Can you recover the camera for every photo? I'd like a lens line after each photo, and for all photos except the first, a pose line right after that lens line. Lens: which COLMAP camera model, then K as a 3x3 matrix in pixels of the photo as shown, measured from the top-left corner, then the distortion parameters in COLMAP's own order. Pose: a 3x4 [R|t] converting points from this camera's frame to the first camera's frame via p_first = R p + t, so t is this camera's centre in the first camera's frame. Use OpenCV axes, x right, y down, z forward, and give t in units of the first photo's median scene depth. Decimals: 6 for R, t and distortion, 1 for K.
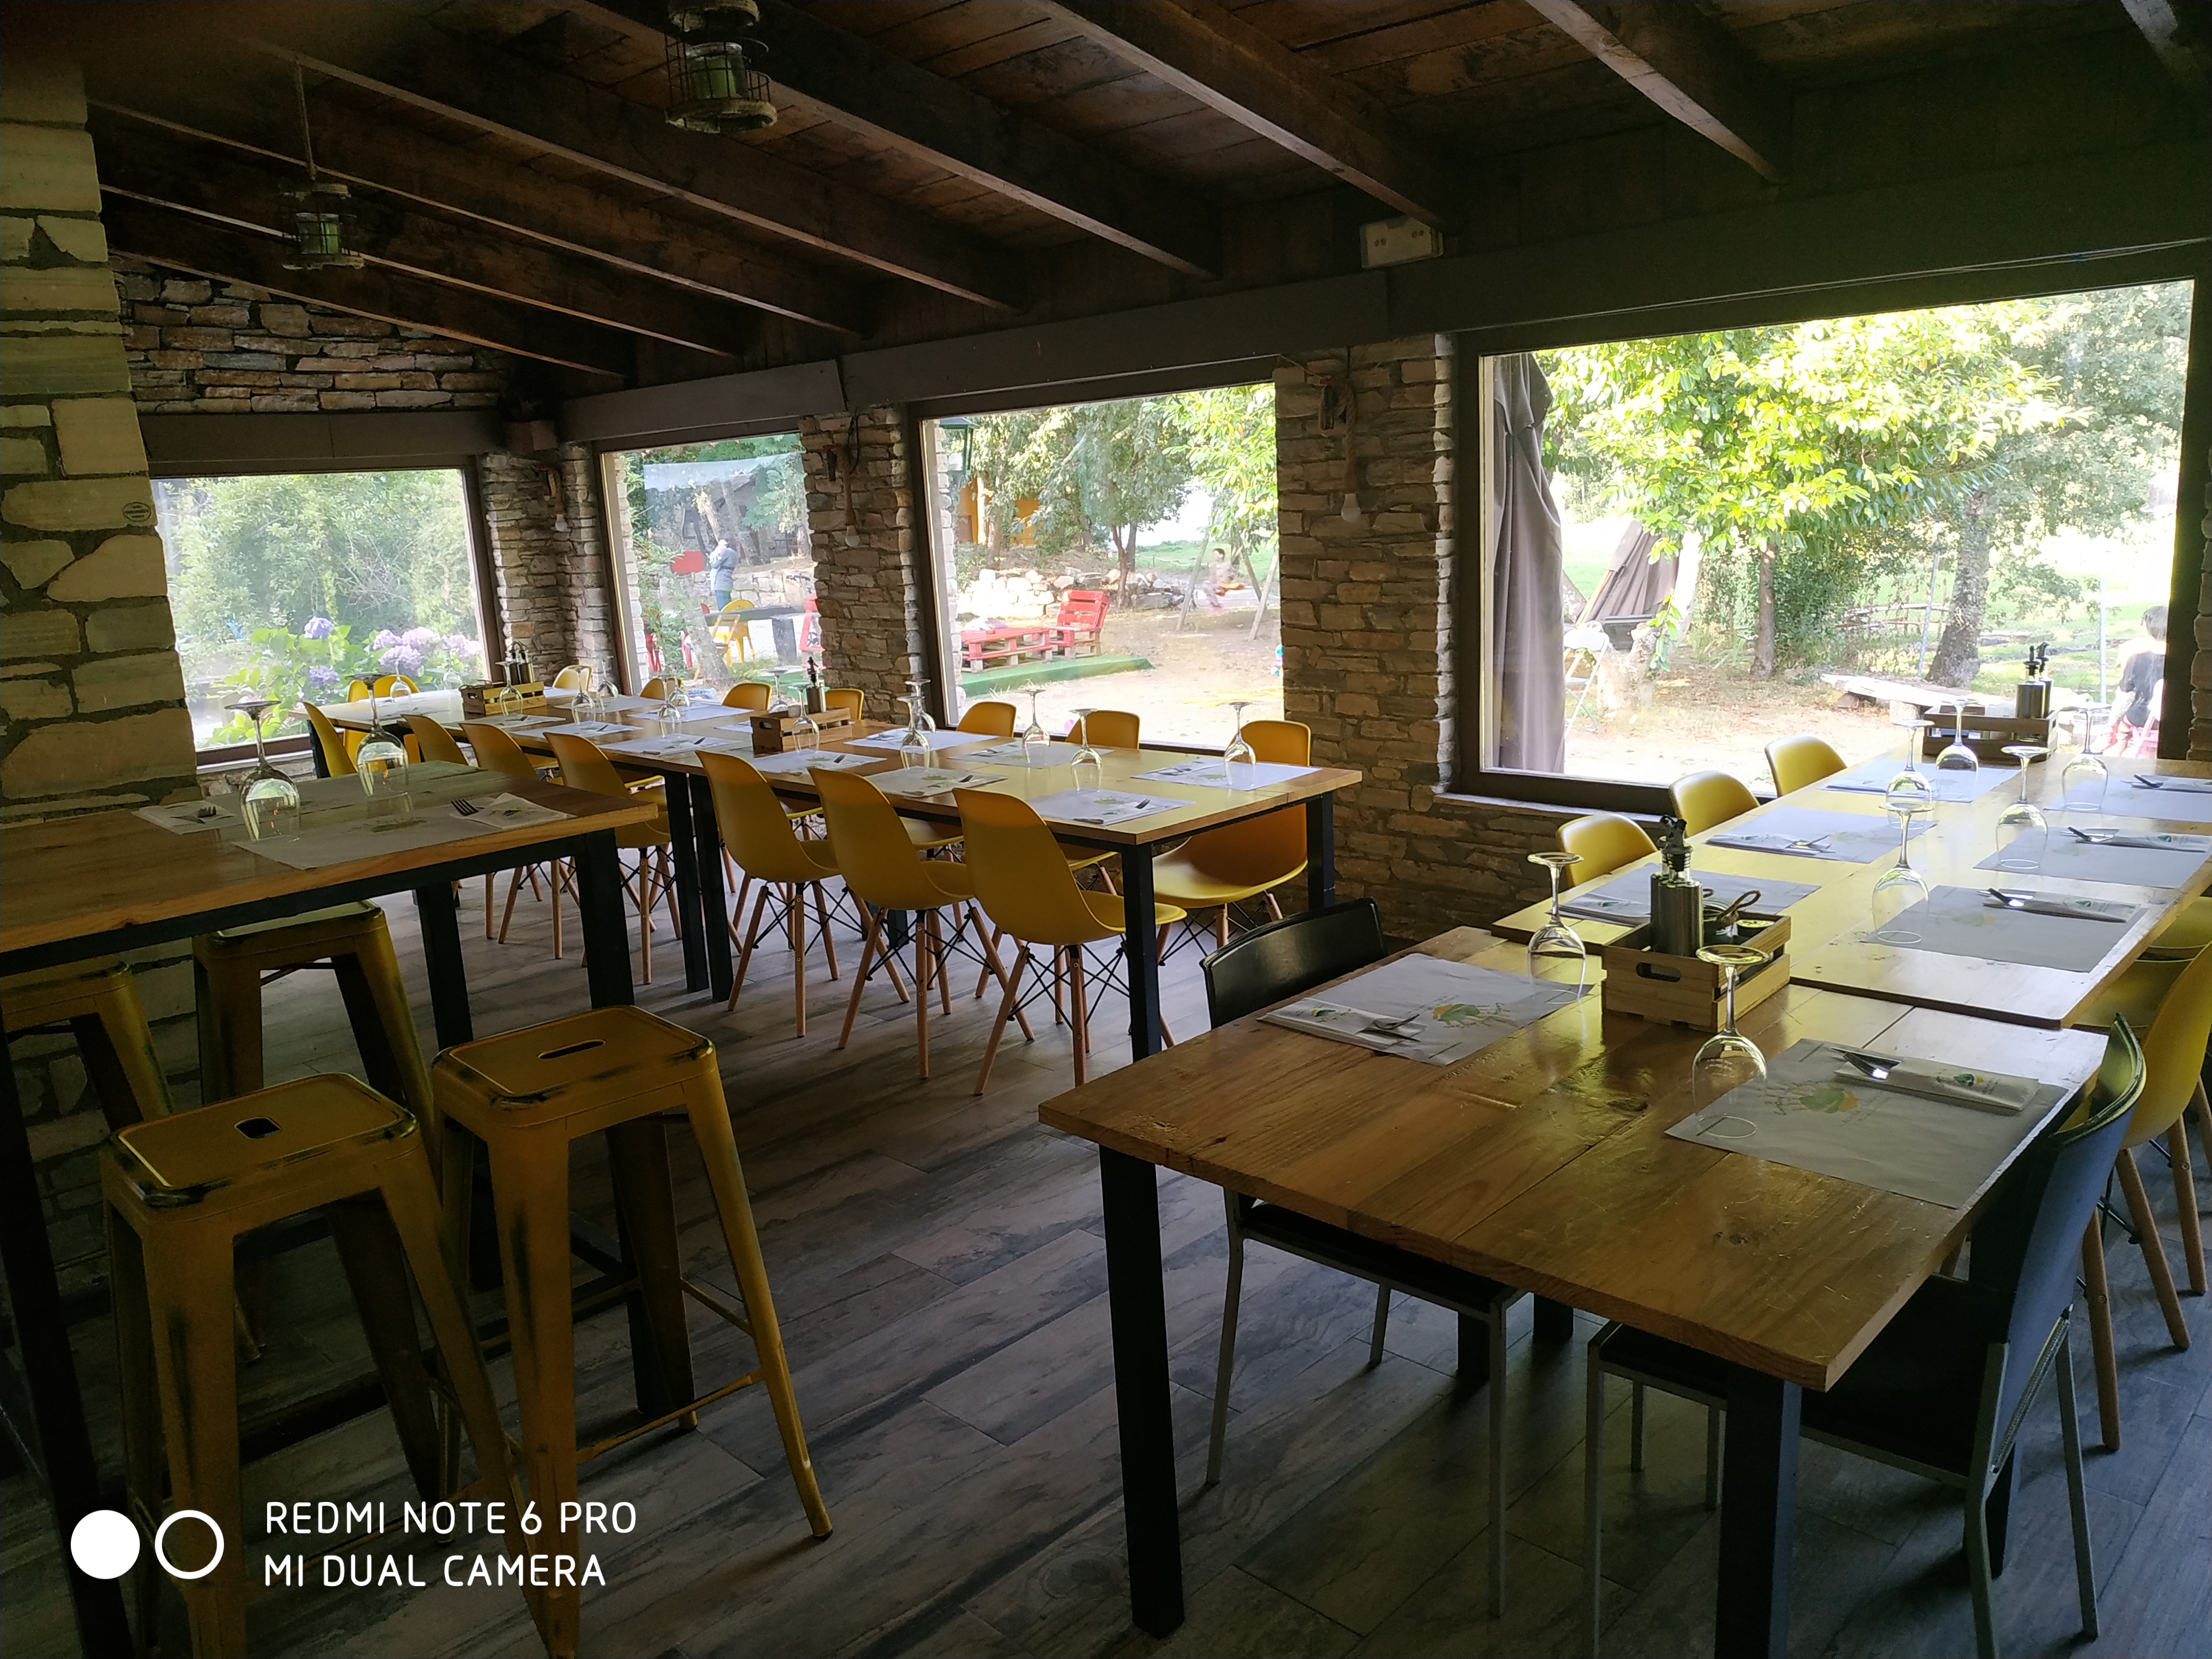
lens RADIAL K [[1643.8, 0, 1102.8], [0, 1643.8, 842.1], [0, 0, 1]] dist [0.034949, -0.014153]
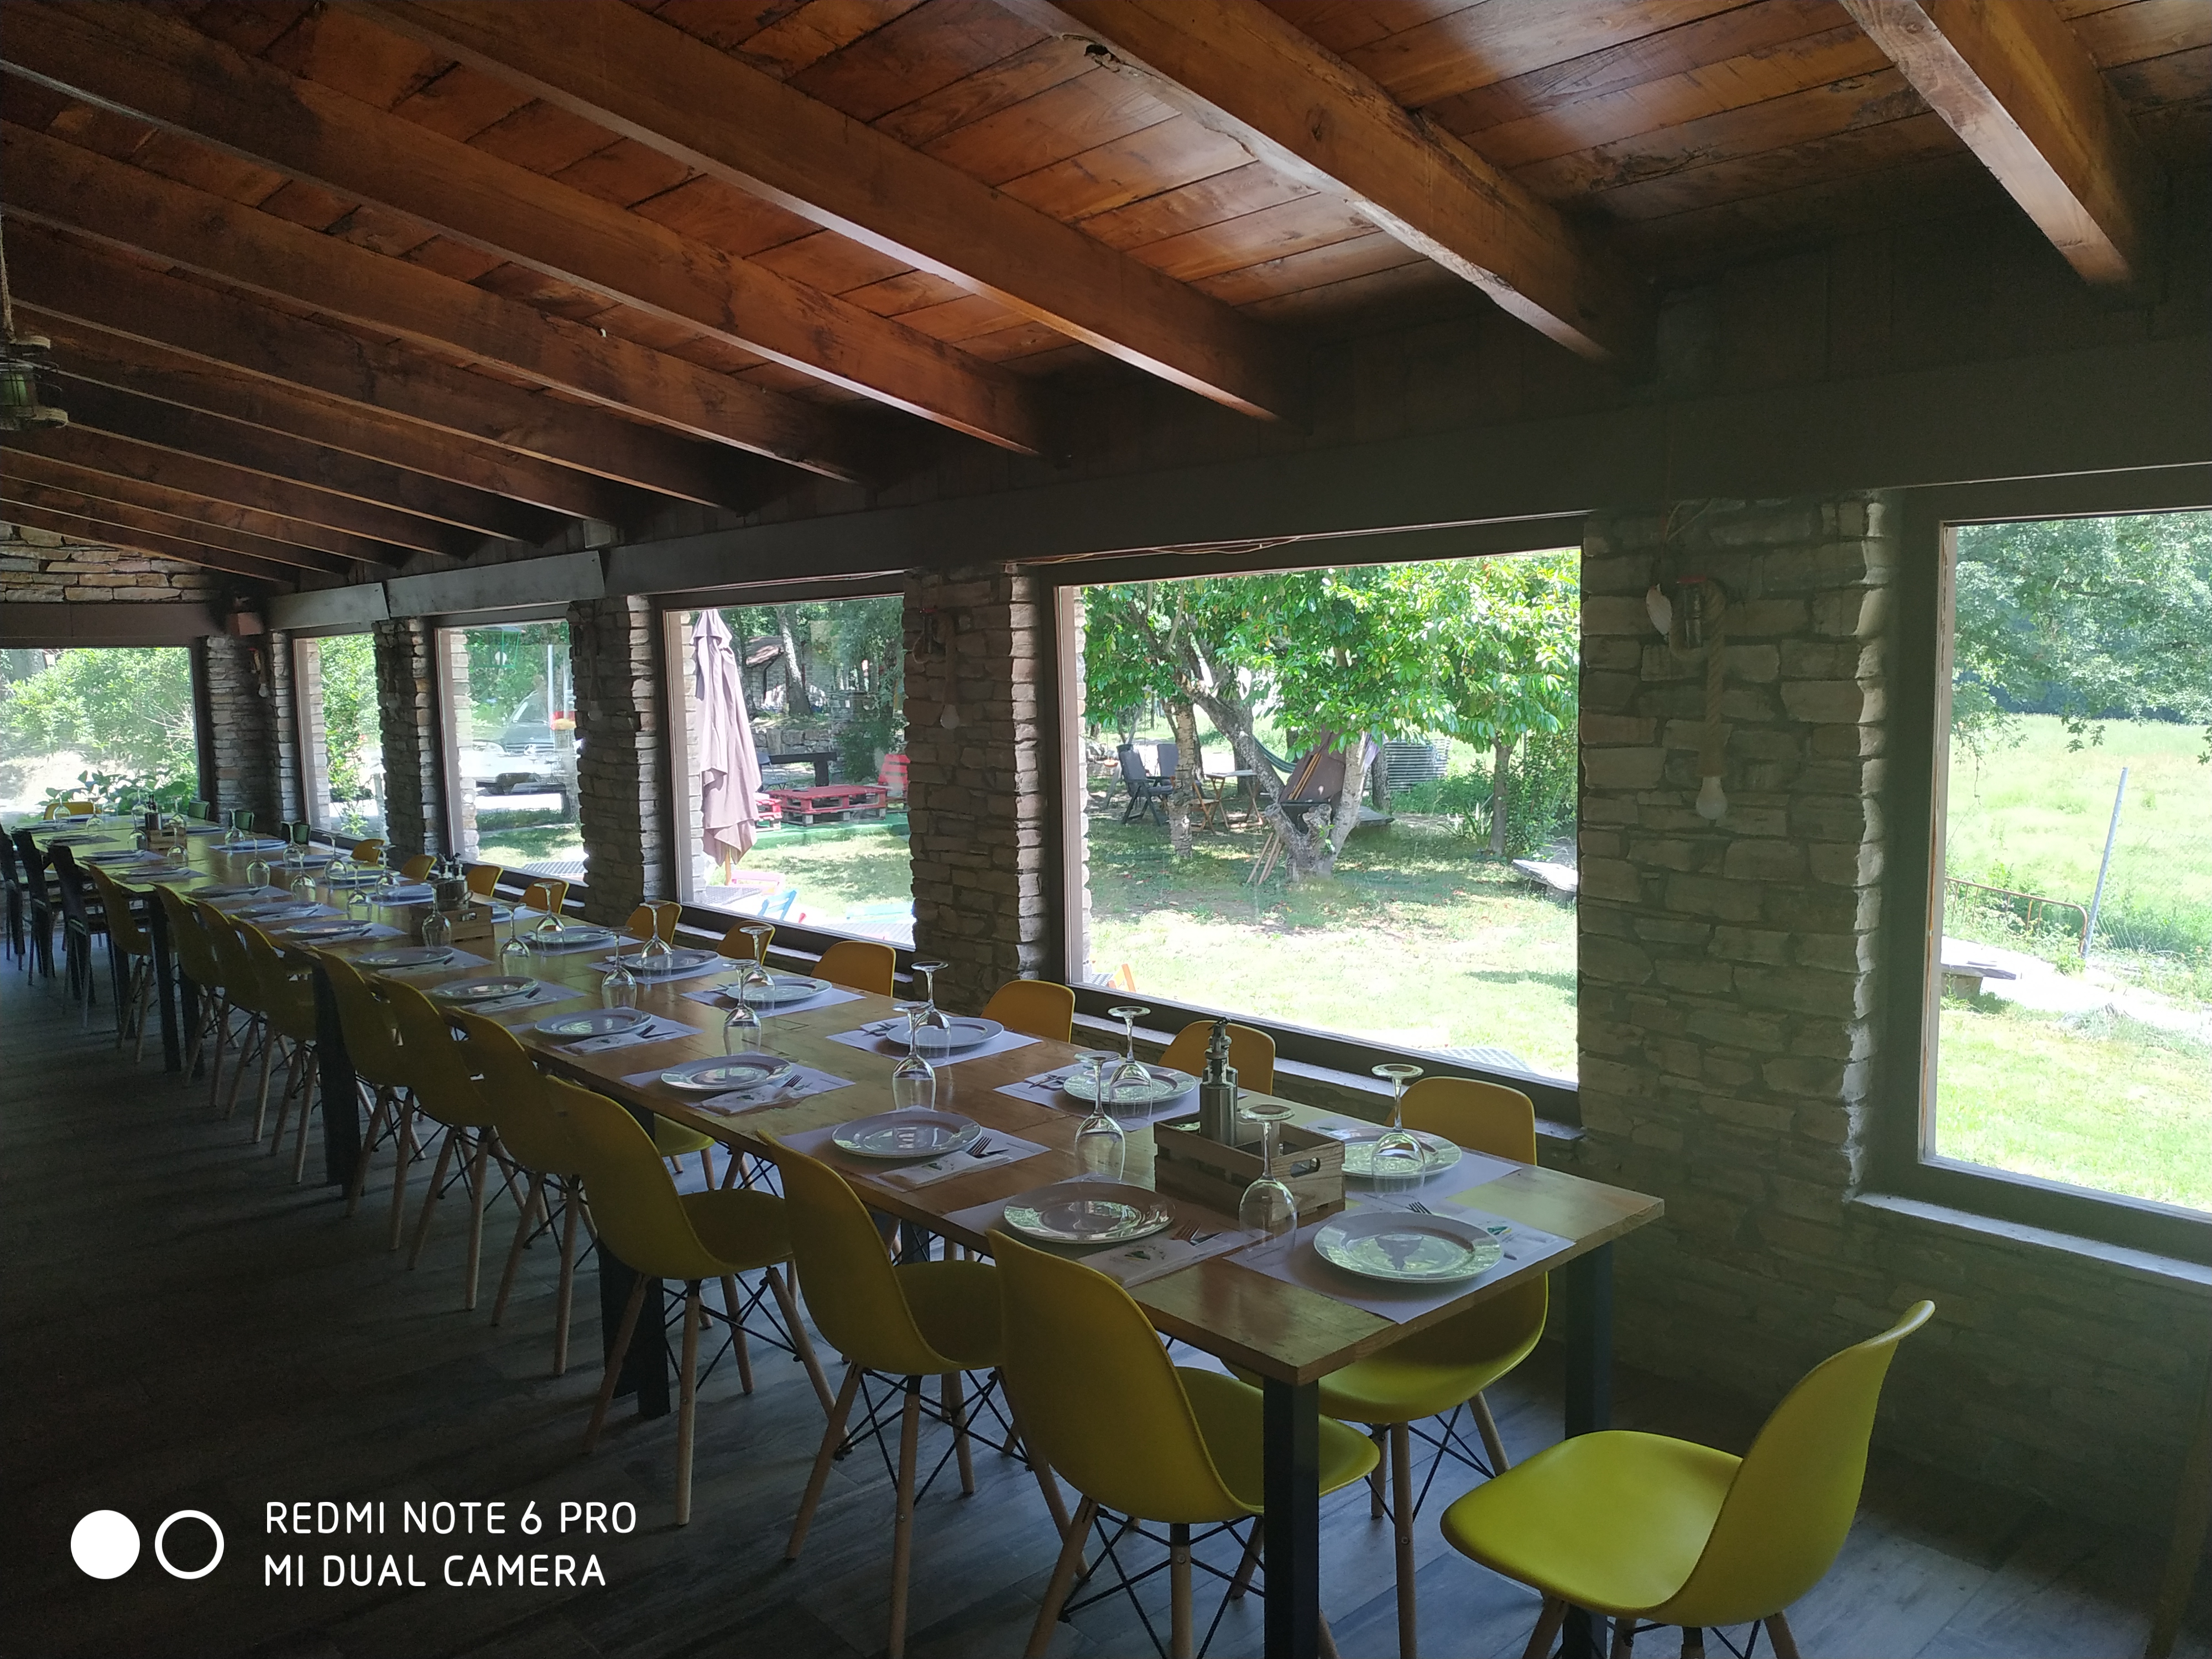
lens RADIAL K [[1643.8, 0, 1109.4], [0, 1643.8, 824.4], [0, 0, 1]] dist [0.034949, -0.014153]
pose [[0.996811, 0.042449, -0.067573, 0.433073], [-0.049520, 0.993061, -0.106665, 0.012944], [0.062577, 0.109671, 0.991996, -0.223373]]
